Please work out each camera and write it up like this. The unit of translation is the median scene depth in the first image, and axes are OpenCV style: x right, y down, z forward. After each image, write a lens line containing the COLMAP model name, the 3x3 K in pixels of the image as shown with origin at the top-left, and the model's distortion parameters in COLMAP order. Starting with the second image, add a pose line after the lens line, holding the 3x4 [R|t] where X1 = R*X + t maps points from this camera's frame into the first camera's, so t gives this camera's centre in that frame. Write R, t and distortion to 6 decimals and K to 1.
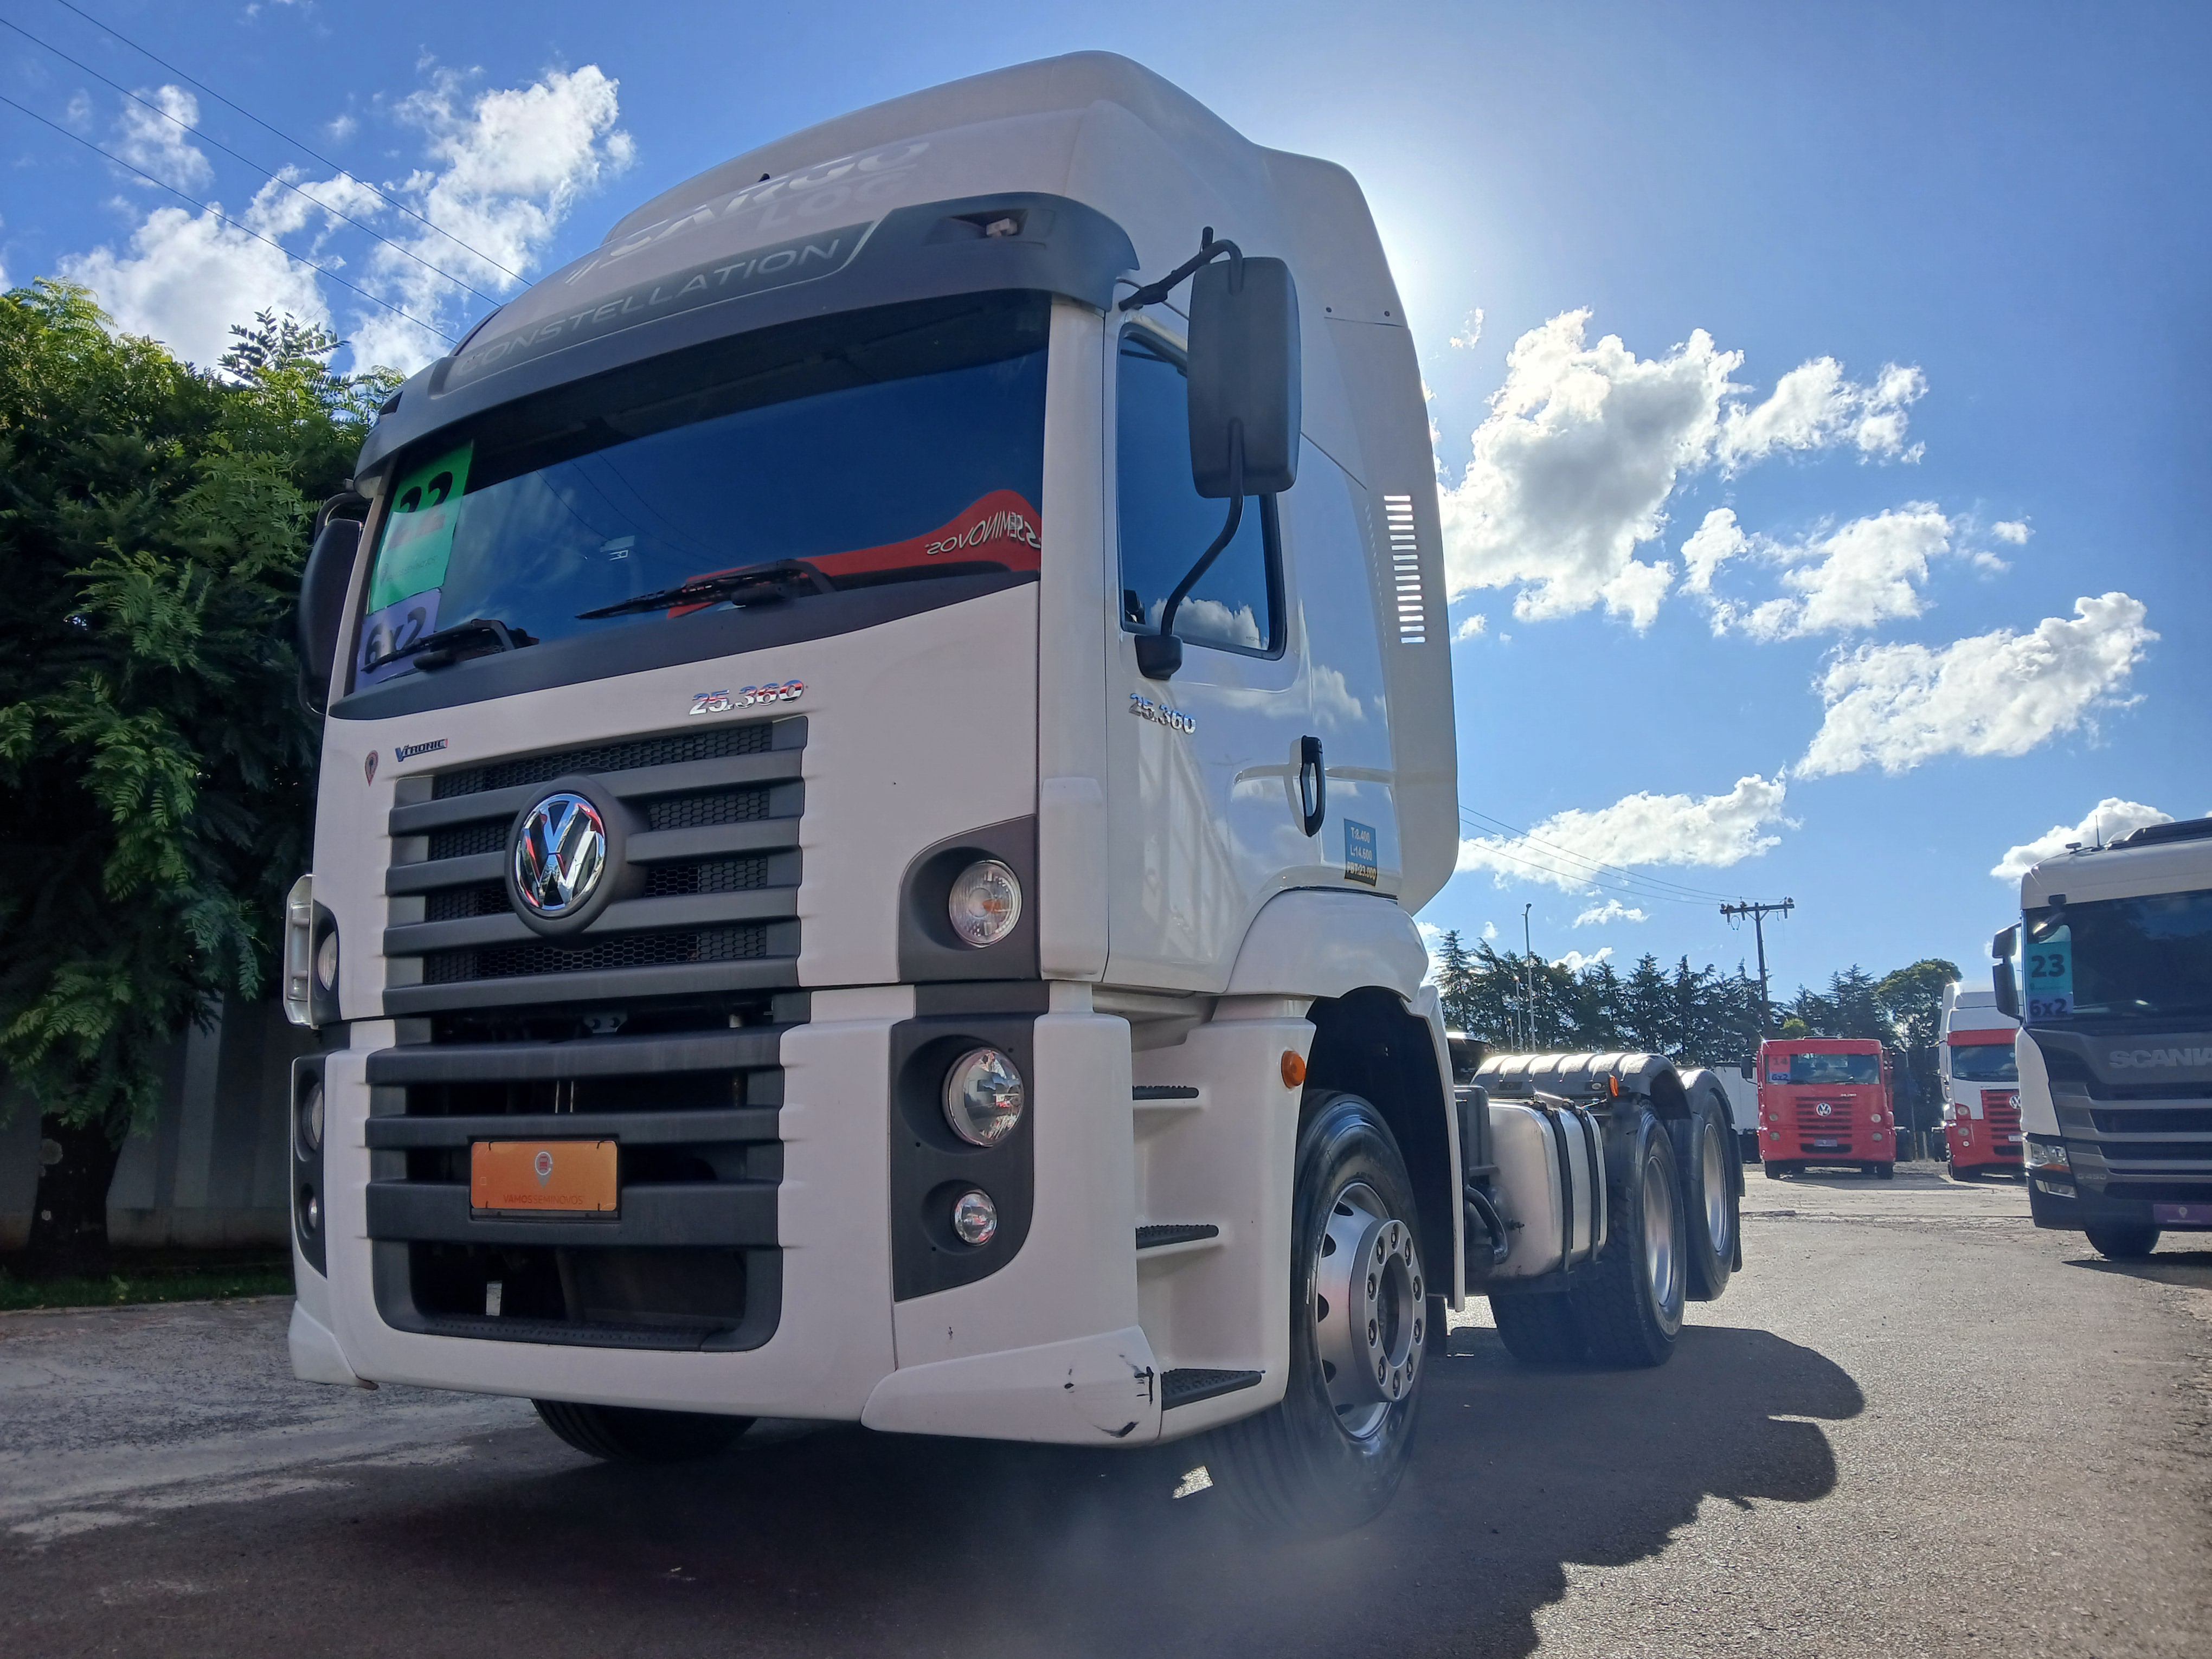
lens RADIAL K [[1731.0, 0, 1165.3], [0, 1731.0, 806.4], [0, 0, 1]] dist [0.030762, -0.083799]
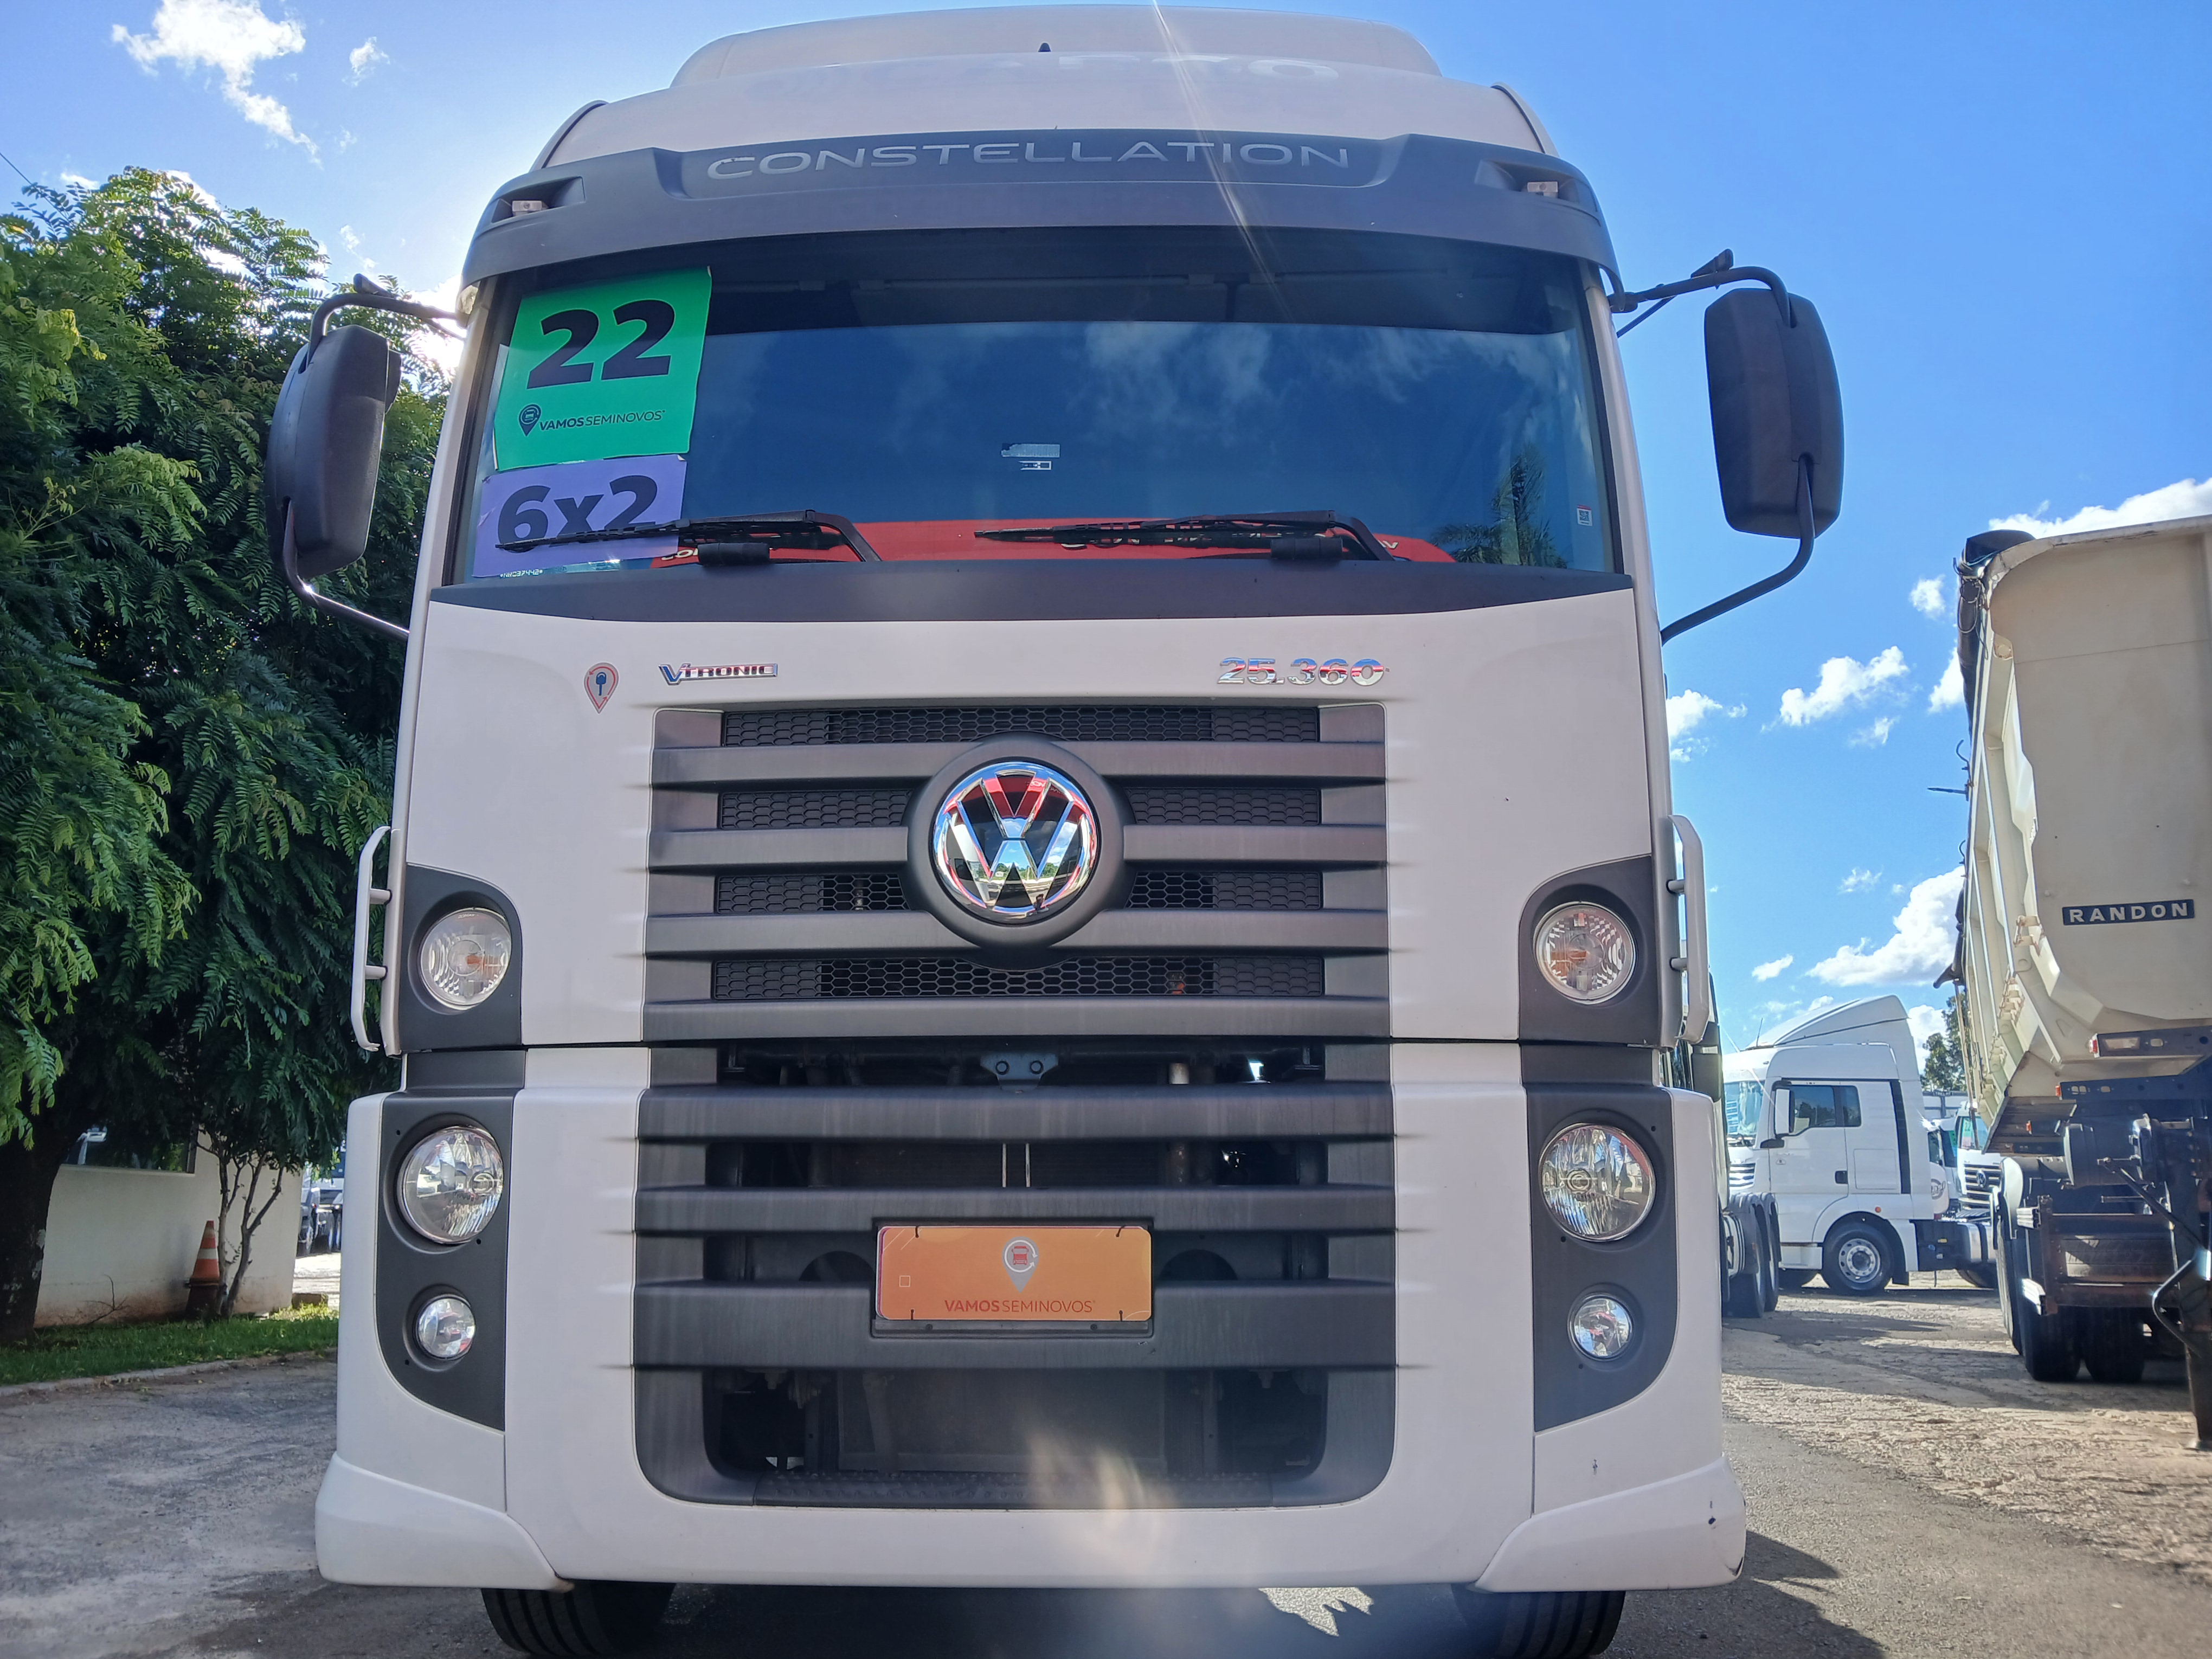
lens RADIAL K [[1731.0, 0, 1111.7], [0, 1731.0, 821.3], [0, 0, 1]] dist [0.030762, -0.083799]
pose [[0.894649, 0.115512, 0.431579, -0.655859], [-0.095273, 0.993105, -0.068306, 0.068734], [-0.436494, 0.019992, 0.899485, 0.316239]]
